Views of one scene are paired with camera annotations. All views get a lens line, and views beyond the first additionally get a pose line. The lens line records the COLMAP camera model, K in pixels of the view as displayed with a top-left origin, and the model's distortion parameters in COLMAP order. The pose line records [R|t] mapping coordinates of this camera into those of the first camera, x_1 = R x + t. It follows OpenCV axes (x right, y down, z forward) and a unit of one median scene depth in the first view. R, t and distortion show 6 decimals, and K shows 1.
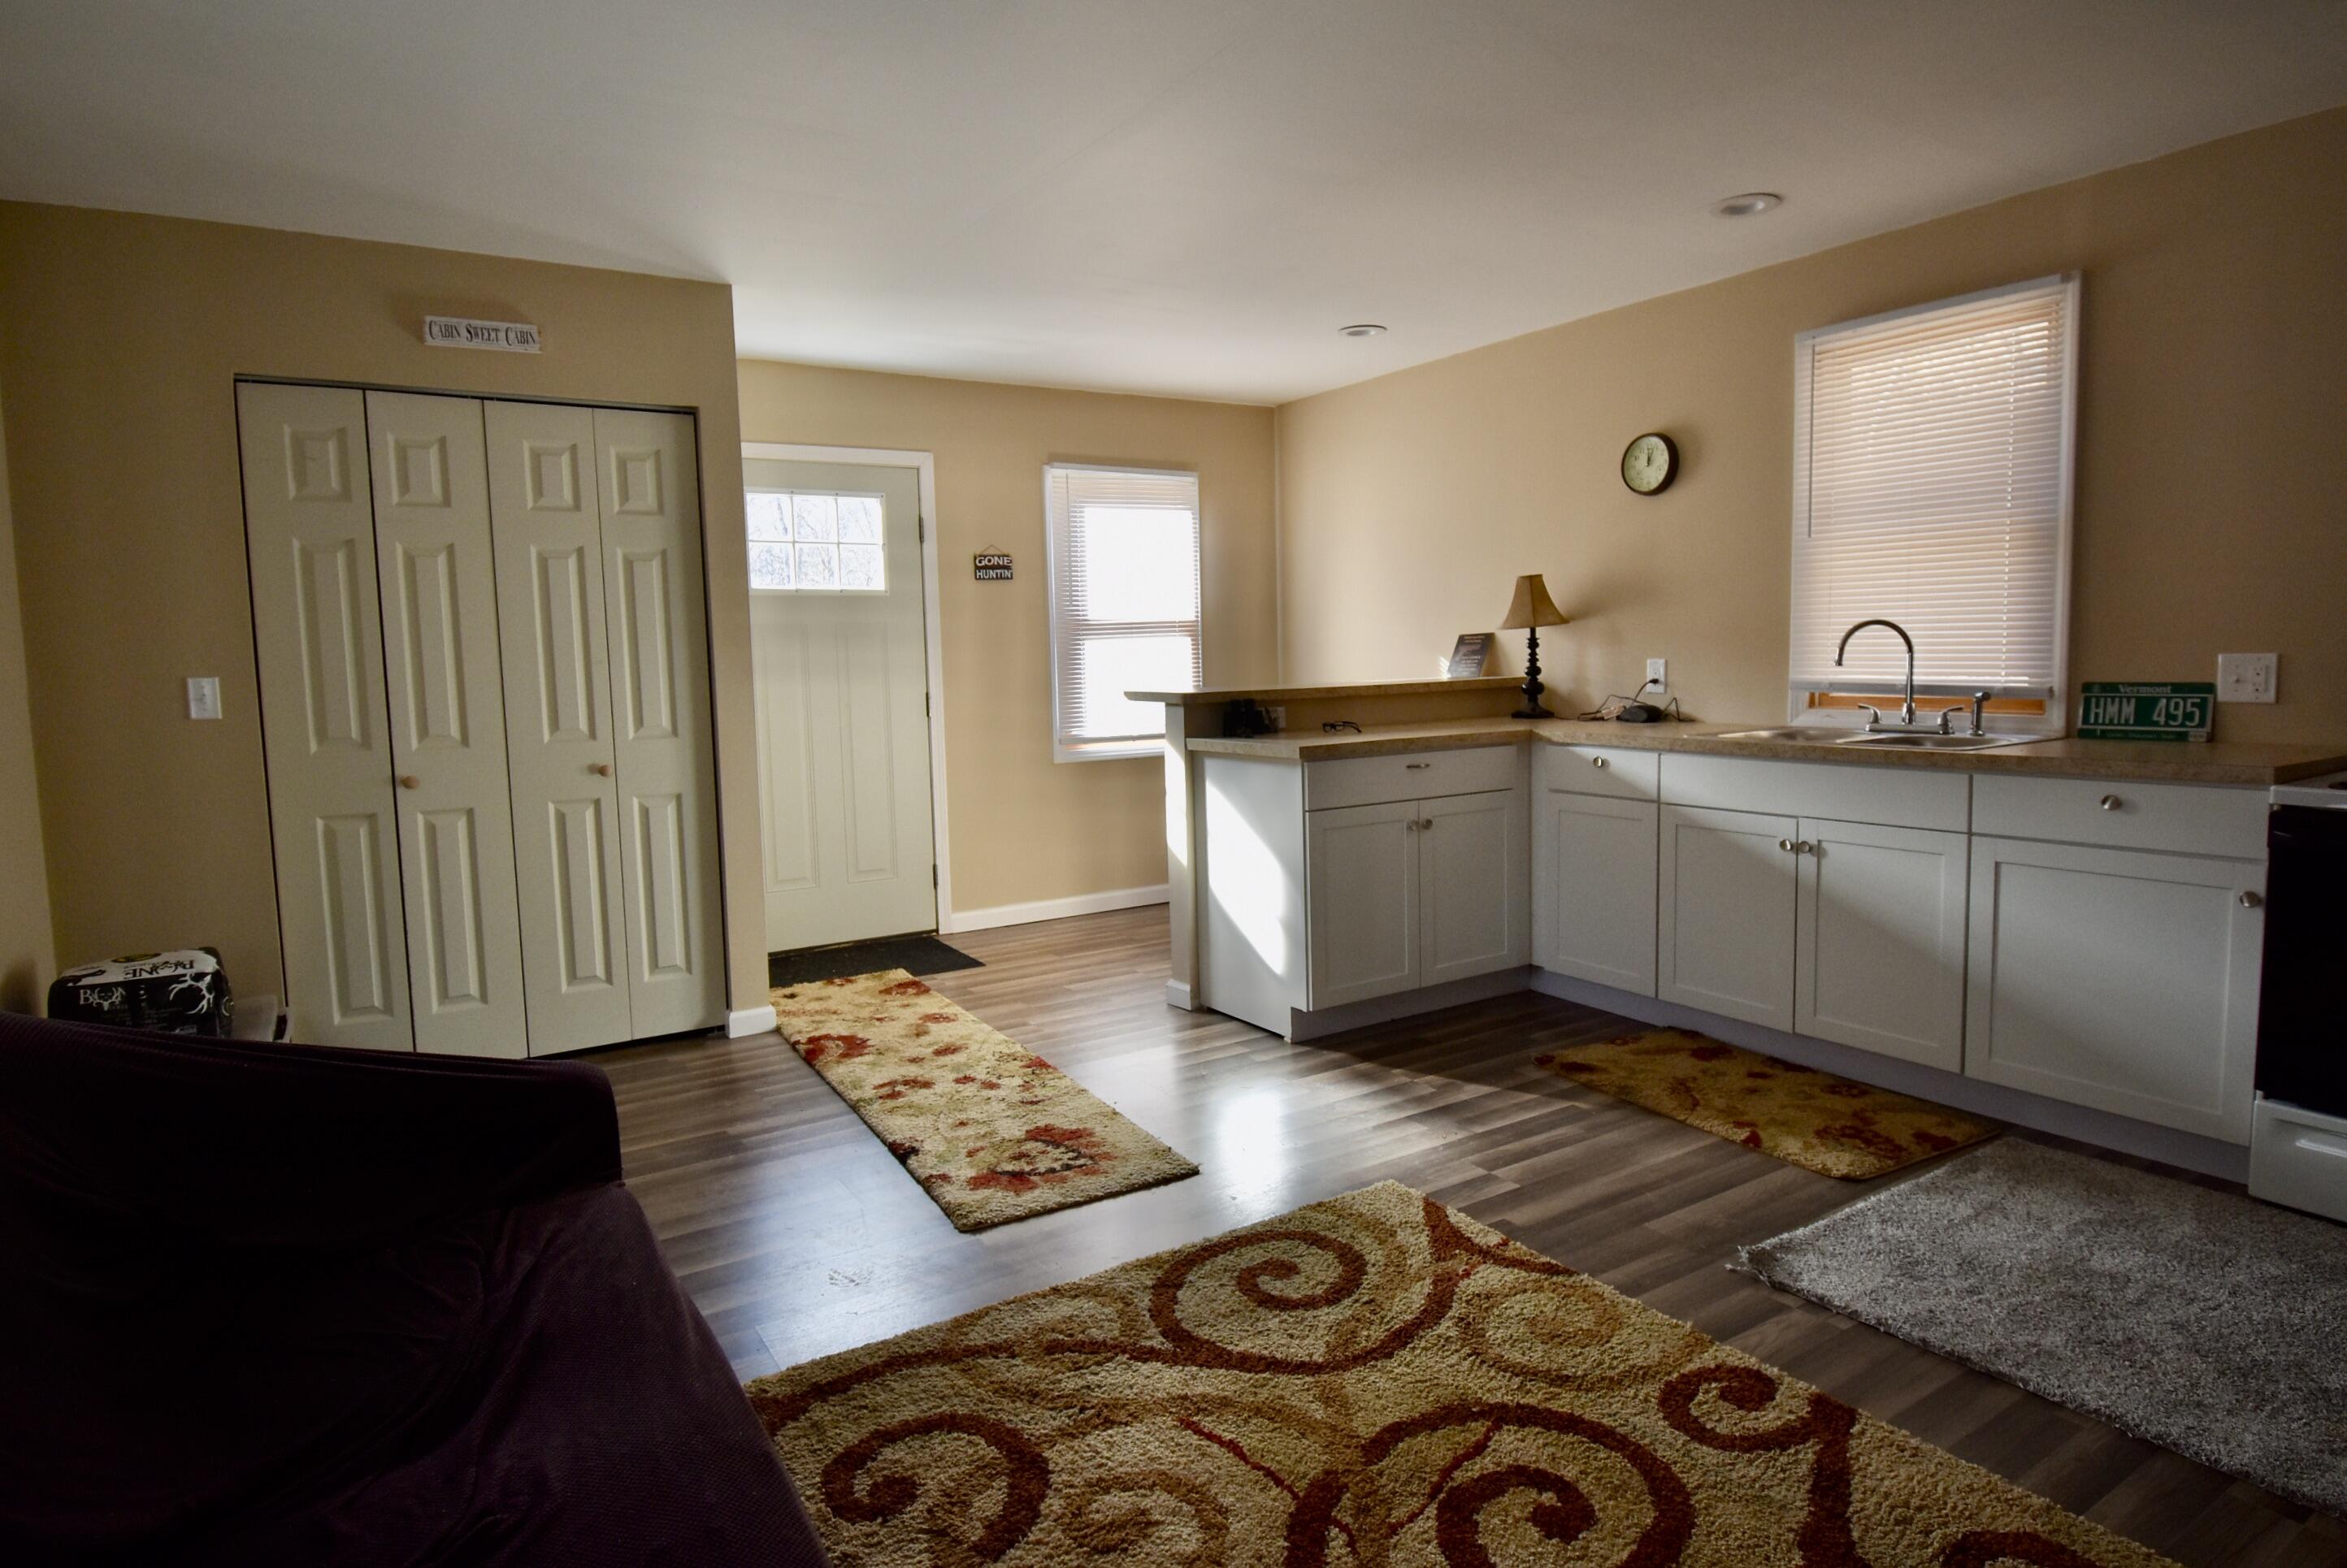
lens RADIAL K [[1336.5, 0, 1173.7], [0, 1336.5, 790.7], [0, 0, 1]] dist [-0.028452, -0.005805]
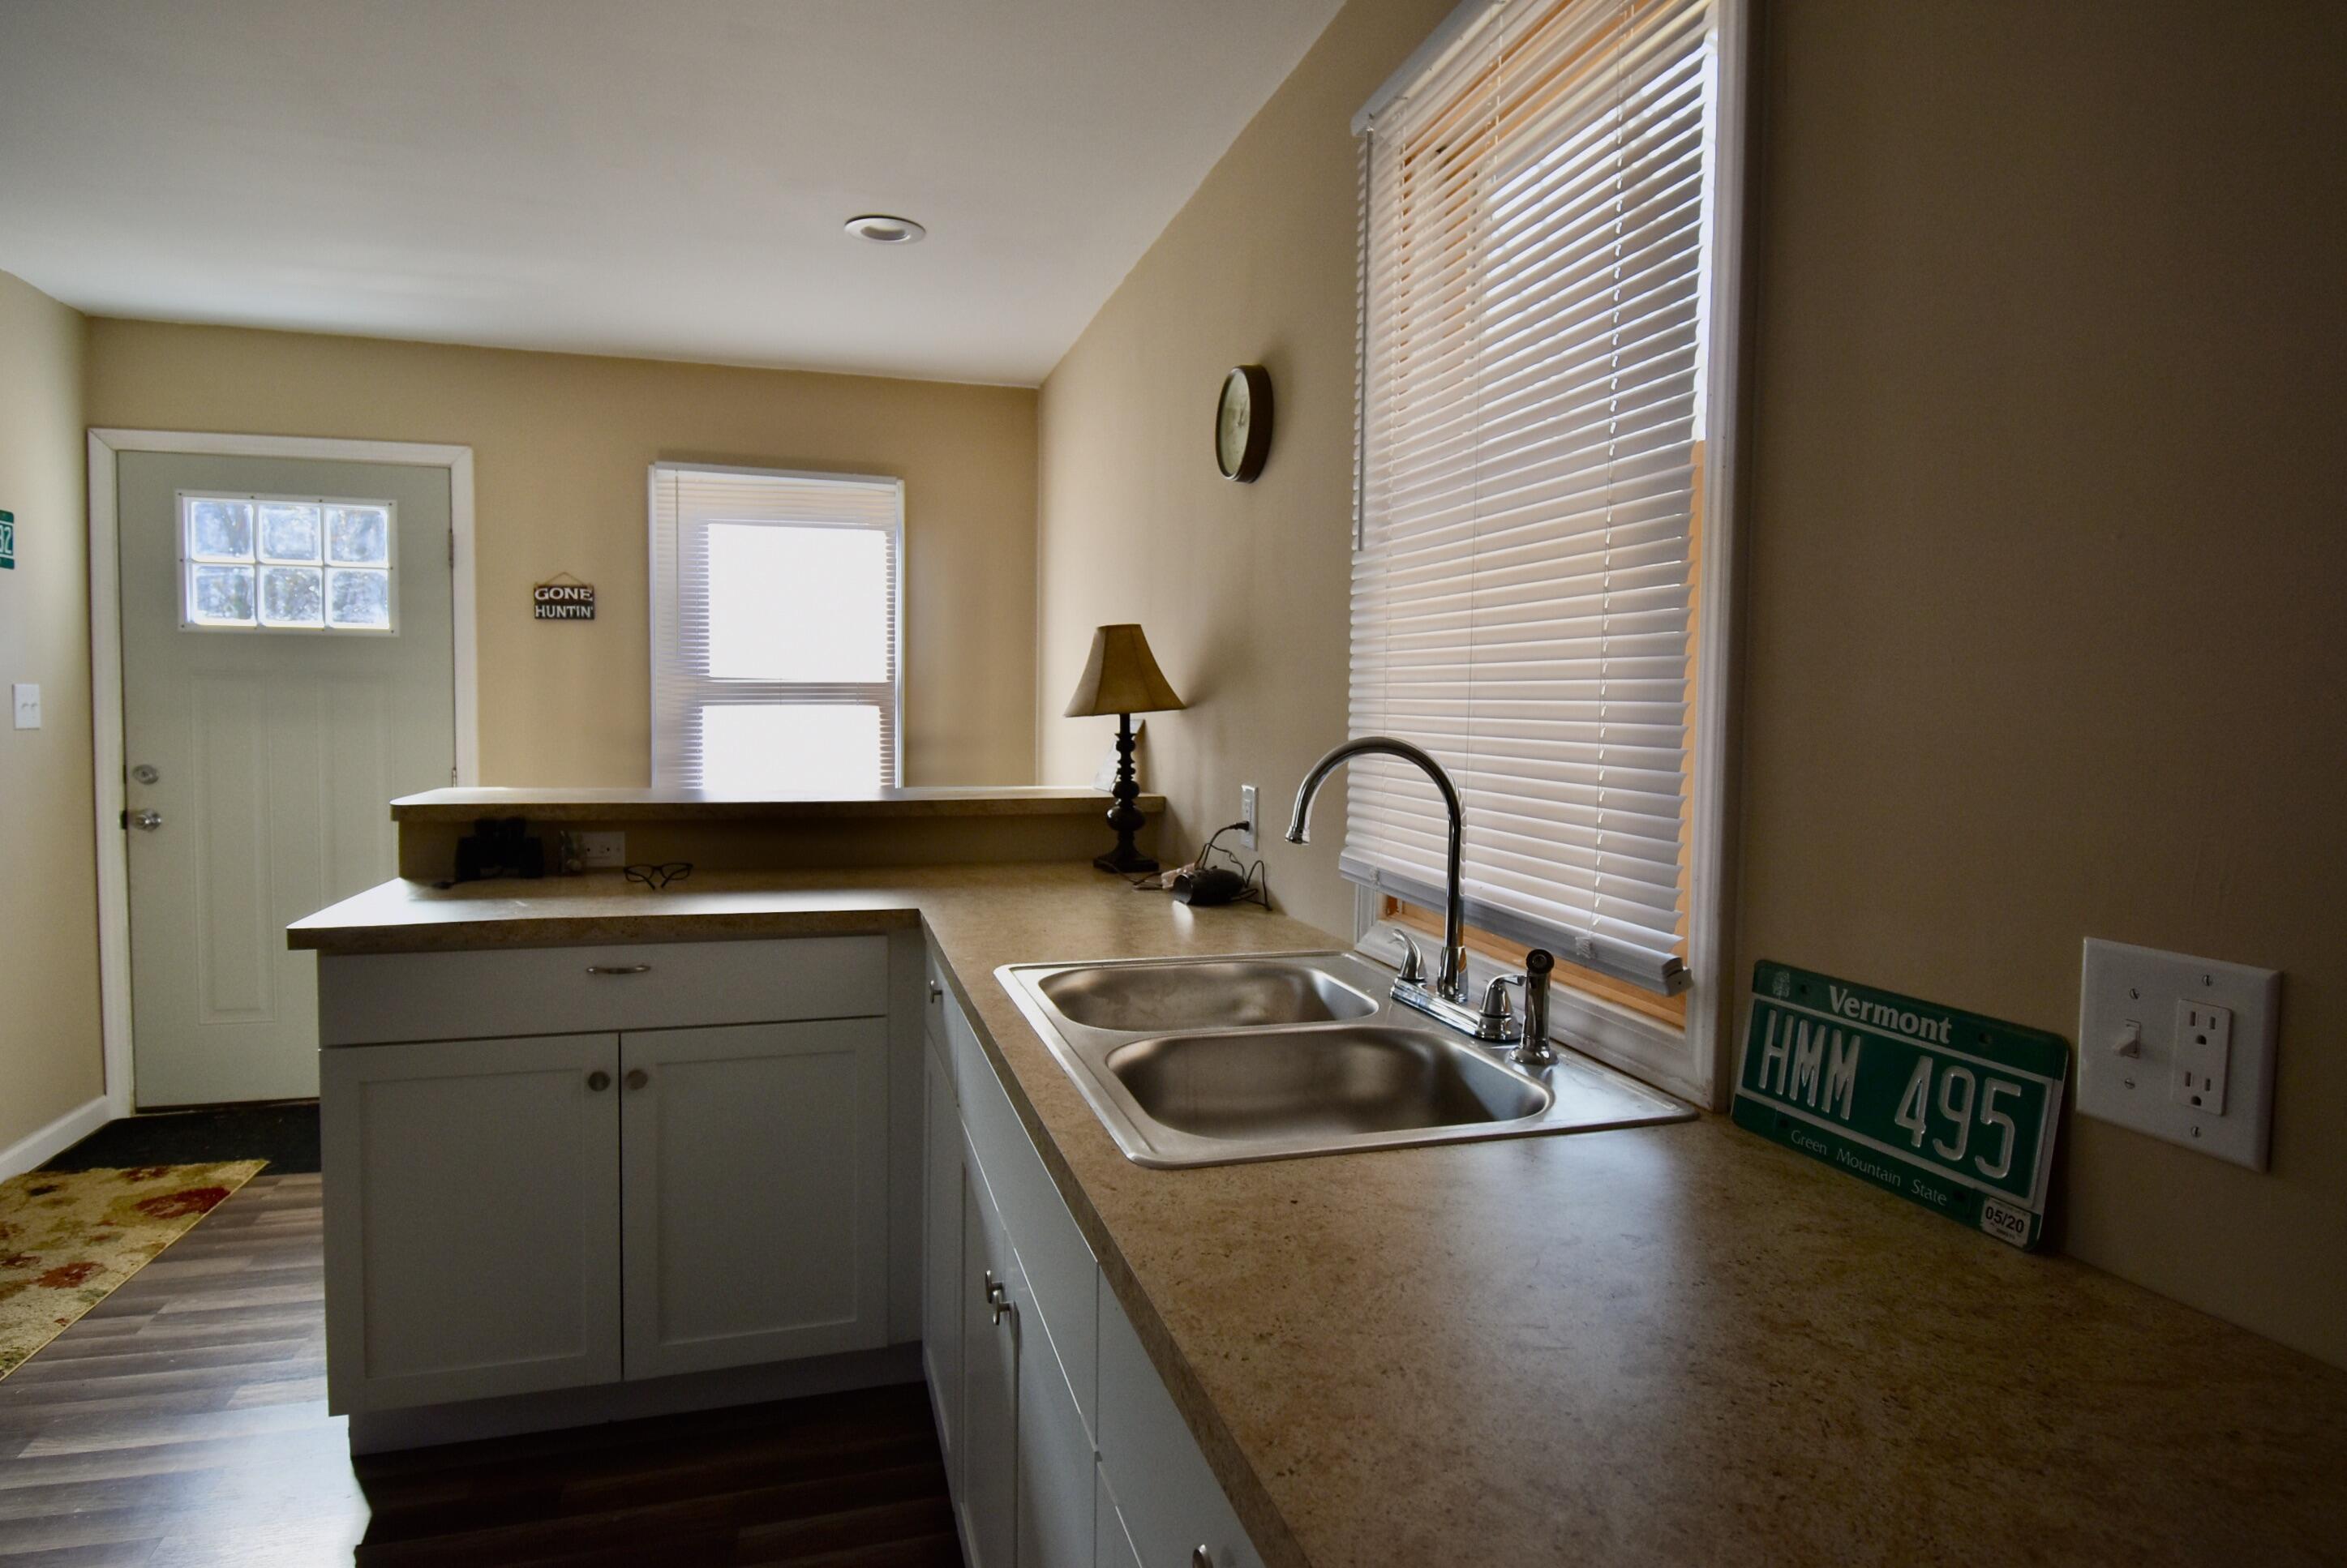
lens RADIAL K [[1336.5, 0, 1178.9], [0, 1336.5, 767.5], [0, 0, 1]] dist [-0.028452, -0.005805]
pose [[0.966940, 0.049738, -0.250107, 0.474101], [-0.063751, 0.996799, -0.048238, -0.078713], [0.246907, 0.062588, 0.967016, 0.478052]]
